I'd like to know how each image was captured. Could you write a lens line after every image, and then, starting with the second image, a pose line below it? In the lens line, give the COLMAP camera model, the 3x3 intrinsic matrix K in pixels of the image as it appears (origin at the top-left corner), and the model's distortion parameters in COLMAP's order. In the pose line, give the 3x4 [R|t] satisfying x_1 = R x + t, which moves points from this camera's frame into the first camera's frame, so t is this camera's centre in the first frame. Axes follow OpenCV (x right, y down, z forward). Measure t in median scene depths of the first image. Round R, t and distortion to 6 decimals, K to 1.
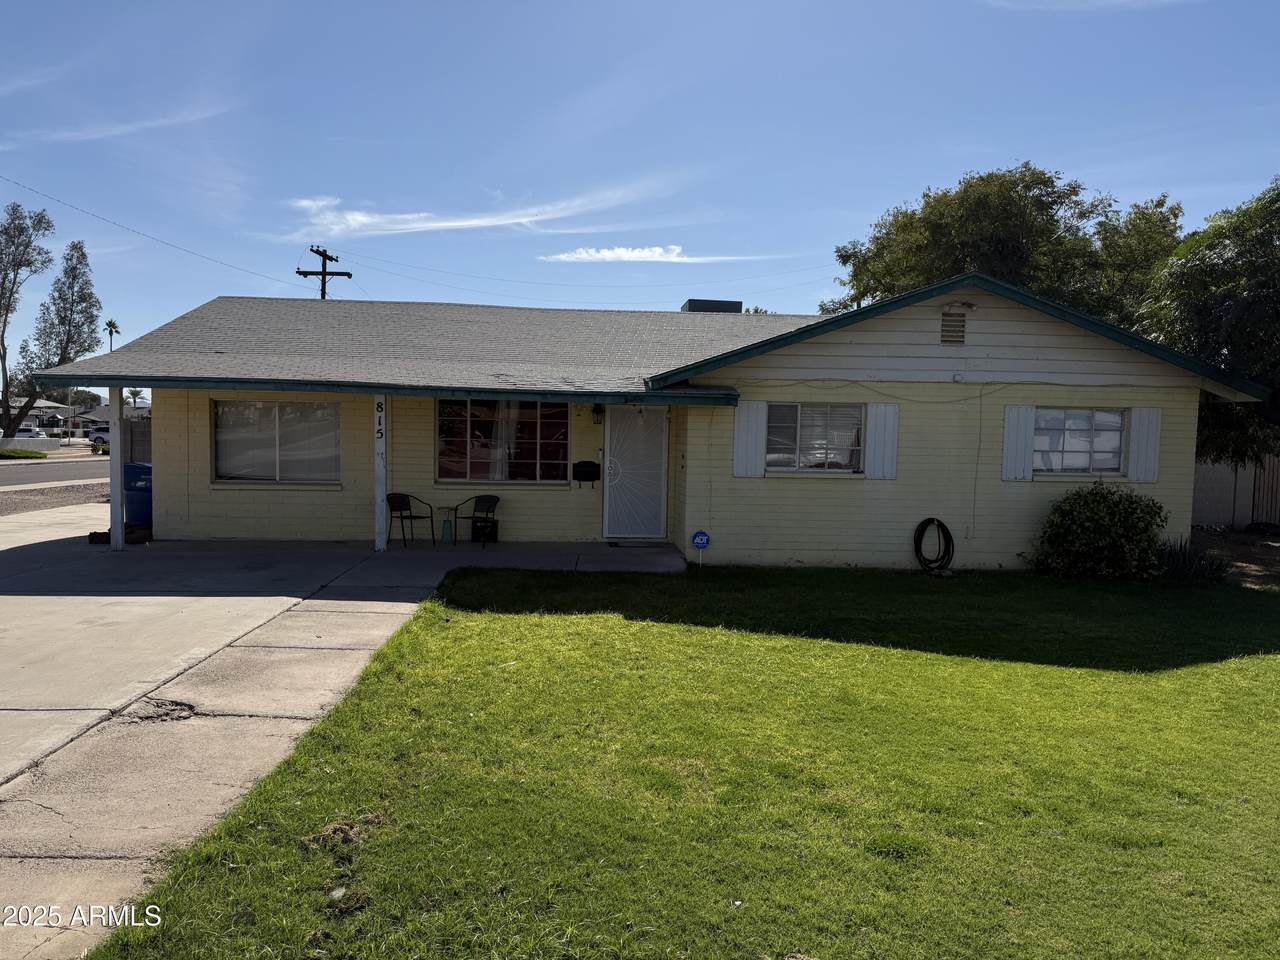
lens RADIAL K [[903.2, 0, 640.0], [0, 903.2, 480.0], [0, 0, 1]] dist [0.063402, -0.094973]
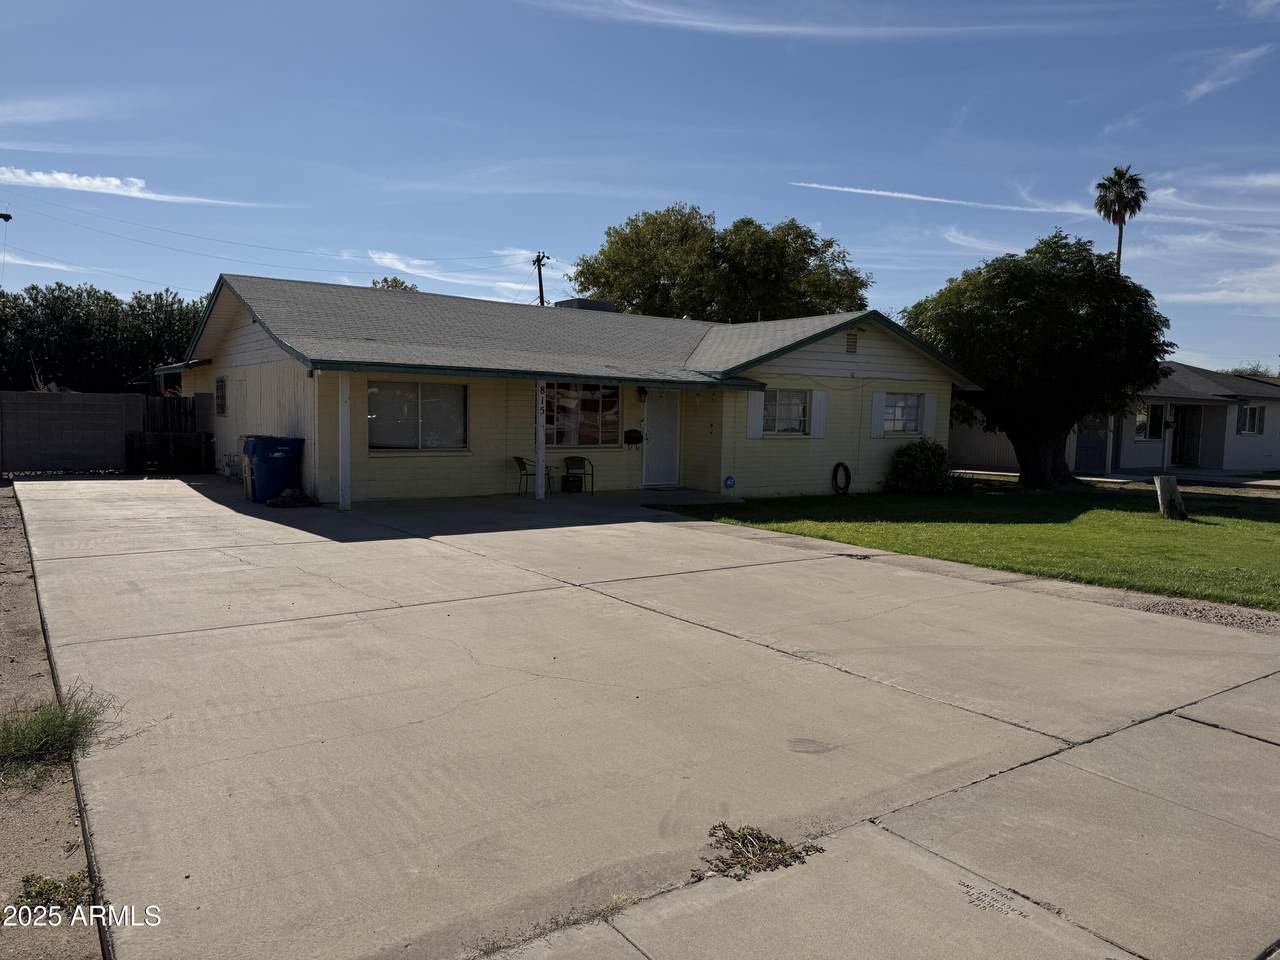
lens RADIAL K [[903.2, 0, 640.0], [0, 903.2, 480.0], [0, 0, 1]] dist [0.063402, -0.094973]
pose [[0.851624, -0.043351, 0.522358, -0.800391], [0.022158, 0.998661, 0.046754, -0.008707], [-0.523685, -0.028242, 0.851444, -0.166329]]
